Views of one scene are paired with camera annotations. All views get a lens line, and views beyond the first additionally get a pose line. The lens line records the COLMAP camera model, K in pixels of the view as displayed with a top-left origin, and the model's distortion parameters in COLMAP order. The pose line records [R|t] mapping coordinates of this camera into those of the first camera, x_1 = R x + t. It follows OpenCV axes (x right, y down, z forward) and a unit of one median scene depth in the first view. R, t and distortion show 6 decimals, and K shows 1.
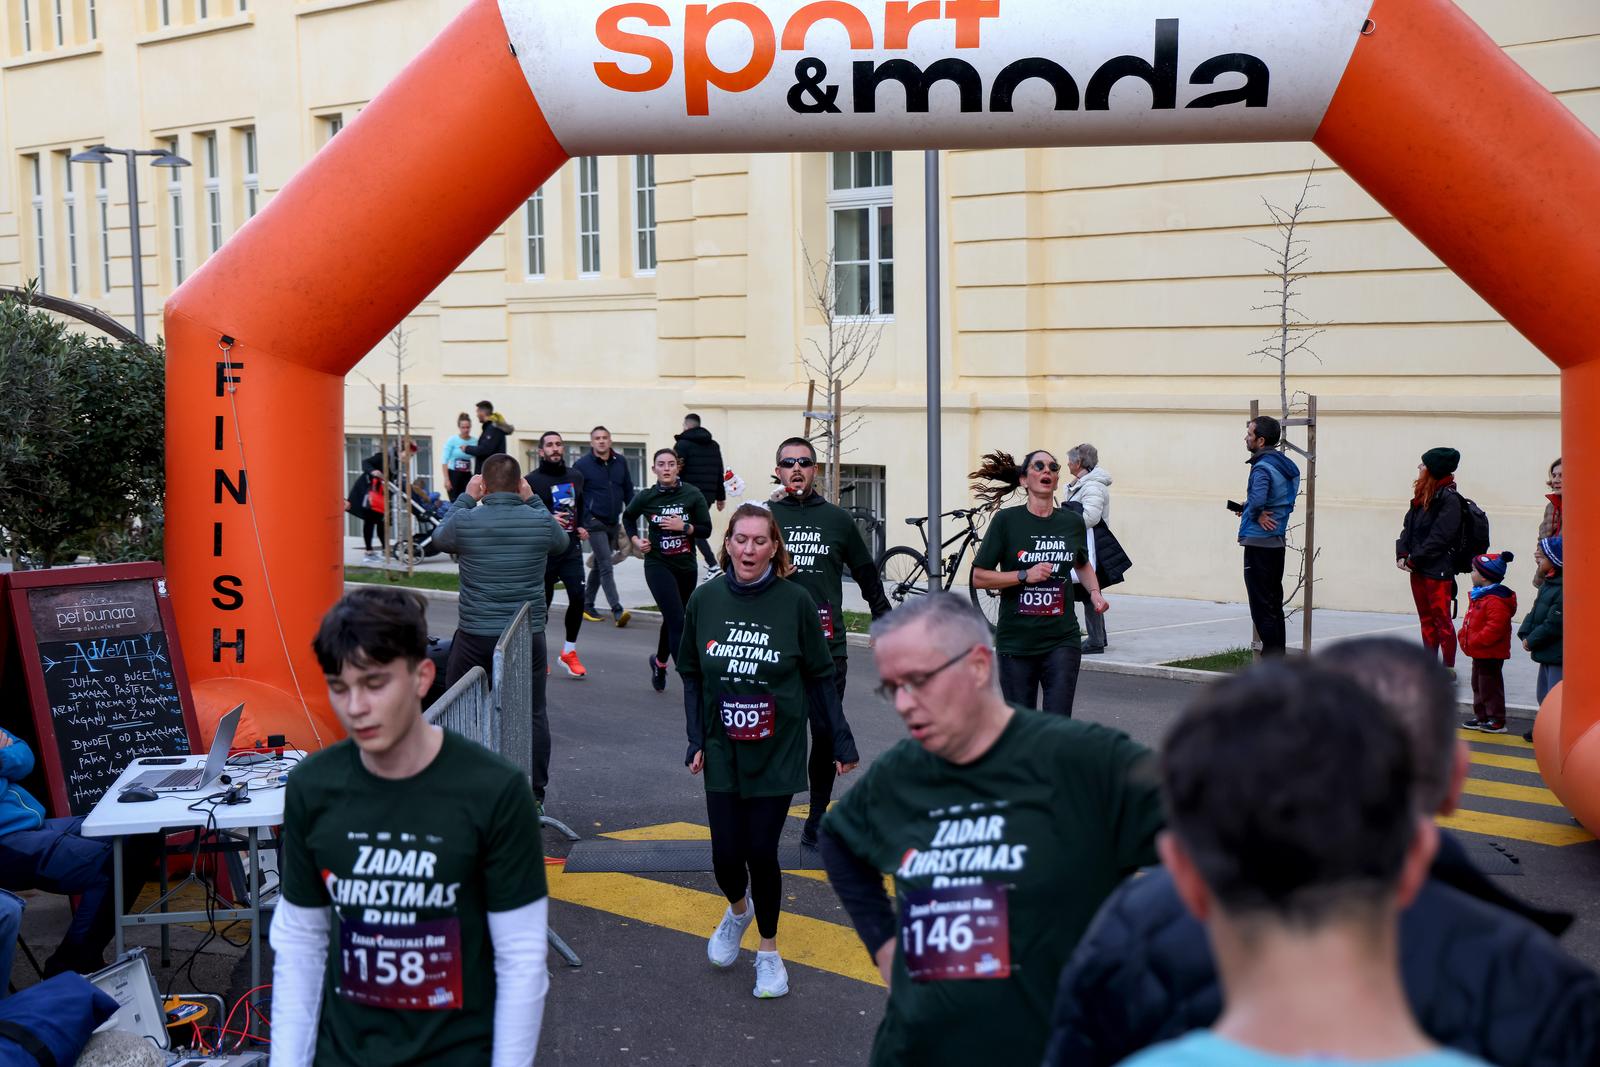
lens RADIAL K [[2472.7, 0, 793.3], [0, 2472.7, 534.2], [0, 0, 1]] dist [0.151426, 0.000000]
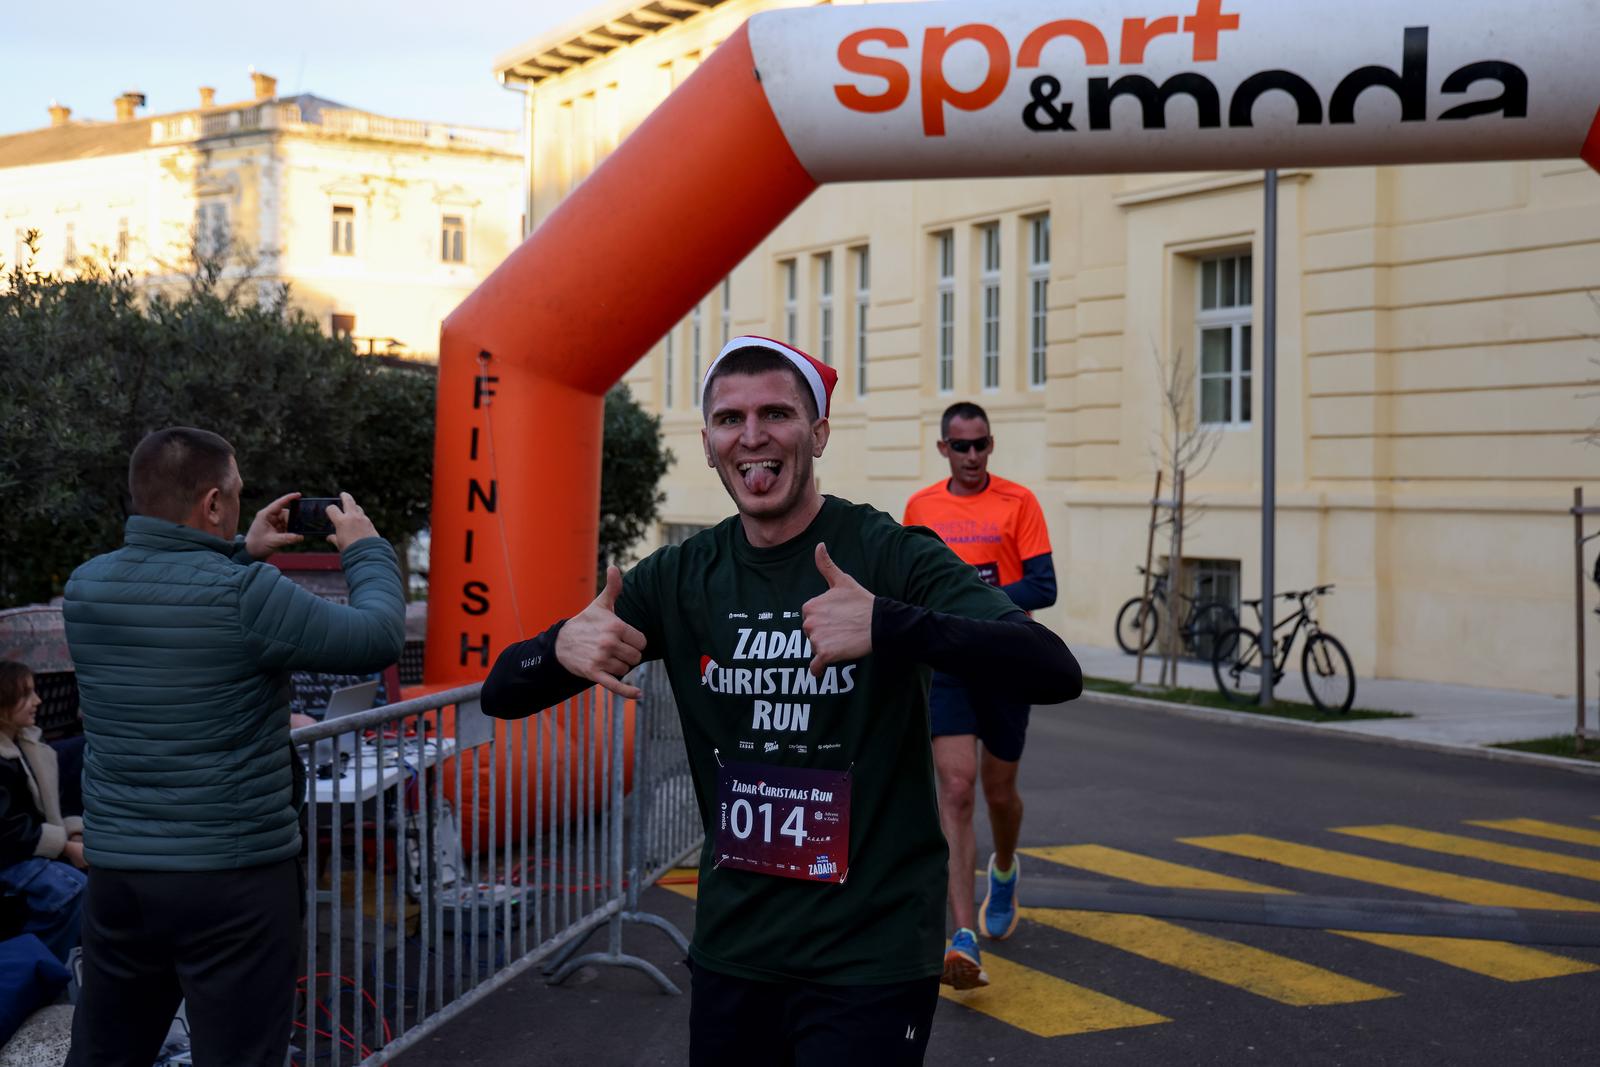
lens RADIAL K [[2060.9, 0, 841.6], [0, 2060.9, 481.4], [0, 0, 1]] dist [0.085803, 0.000000]
pose [[0.982224, 0.024275, -0.186137, 0.083939], [-0.039025, 0.996345, -0.075991, 0.035585], [0.183612, 0.081904, 0.979581, 0.187681]]
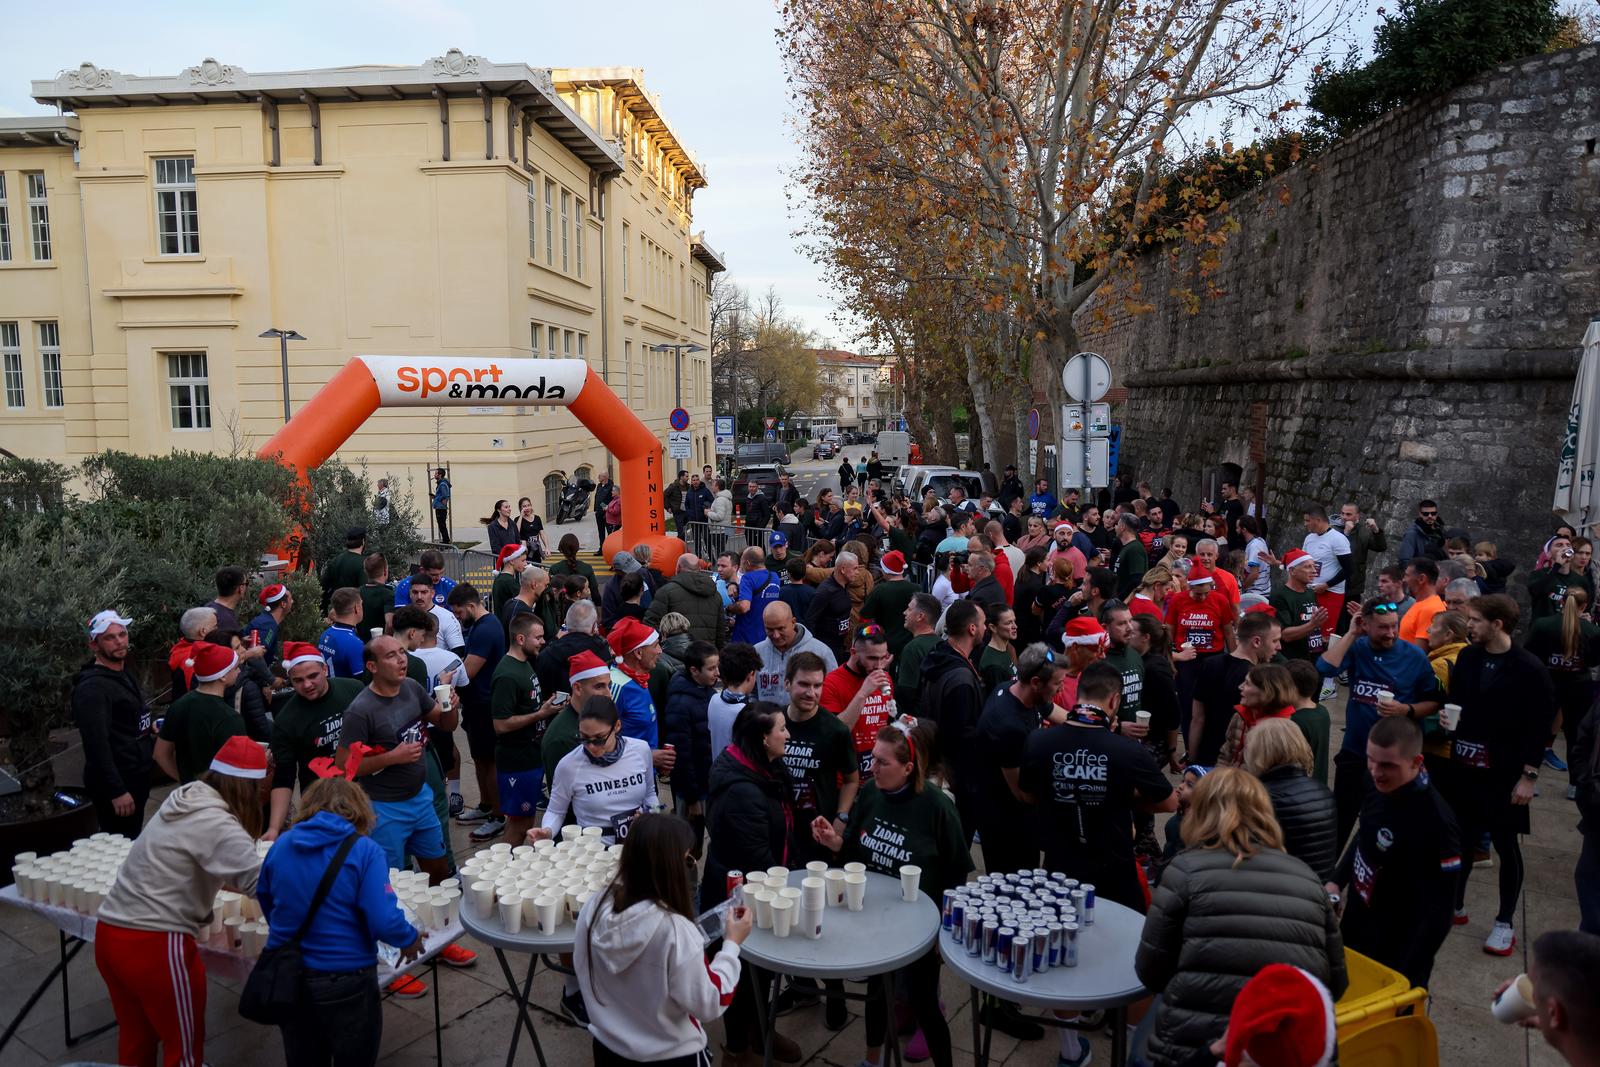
lens RADIAL K [[1231.0, 0, 798.9], [0, 1231.0, 533.3], [0, 0, 1]] dist [-0.072675, 0.045879]
pose [[0.726076, -0.064984, 0.684537, -0.878059], [0.047848, 0.997886, 0.043980, -0.024069], [-0.685948, 0.000821, 0.727651, -0.673709]]
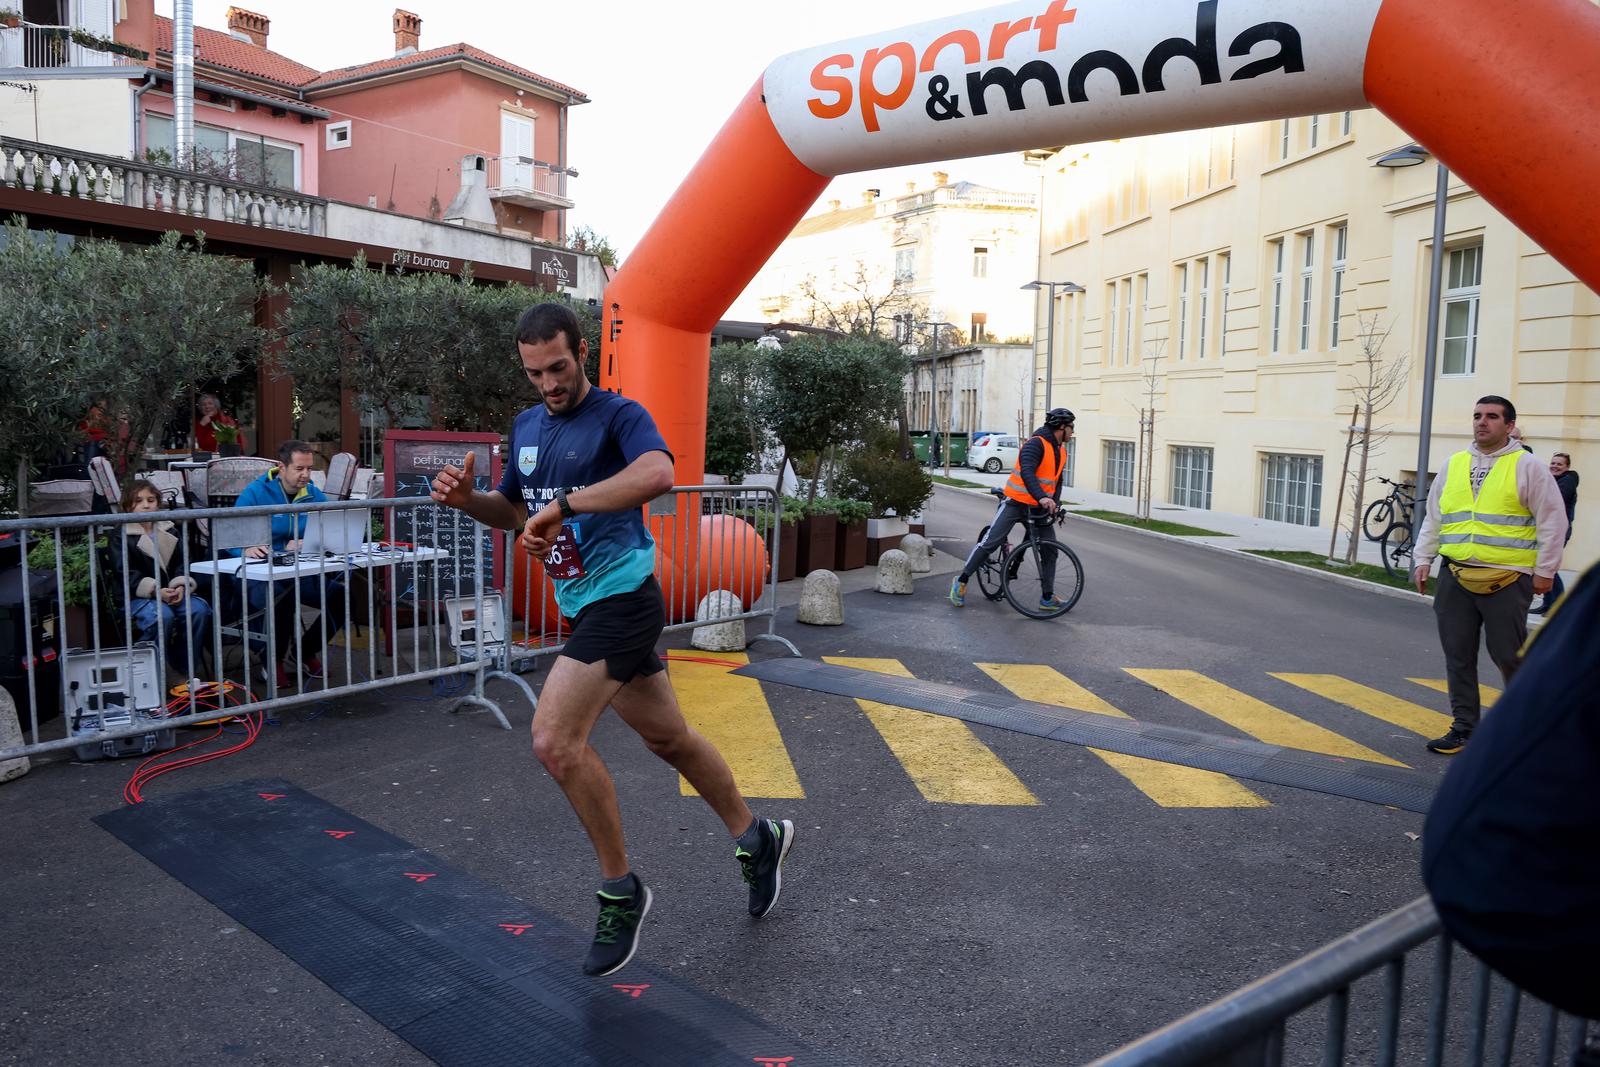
lens RADIAL K [[1231.0, 0, 720.5], [0, 1231.0, 530.3], [0, 0, 1]] dist [-0.072675, 0.045879]
pose [[0.791520, 0.095189, -0.603684, 0.317452], [-0.084732, 0.995348, 0.045850, 0.023046], [0.605241, 0.014861, 0.795904, 0.430138]]
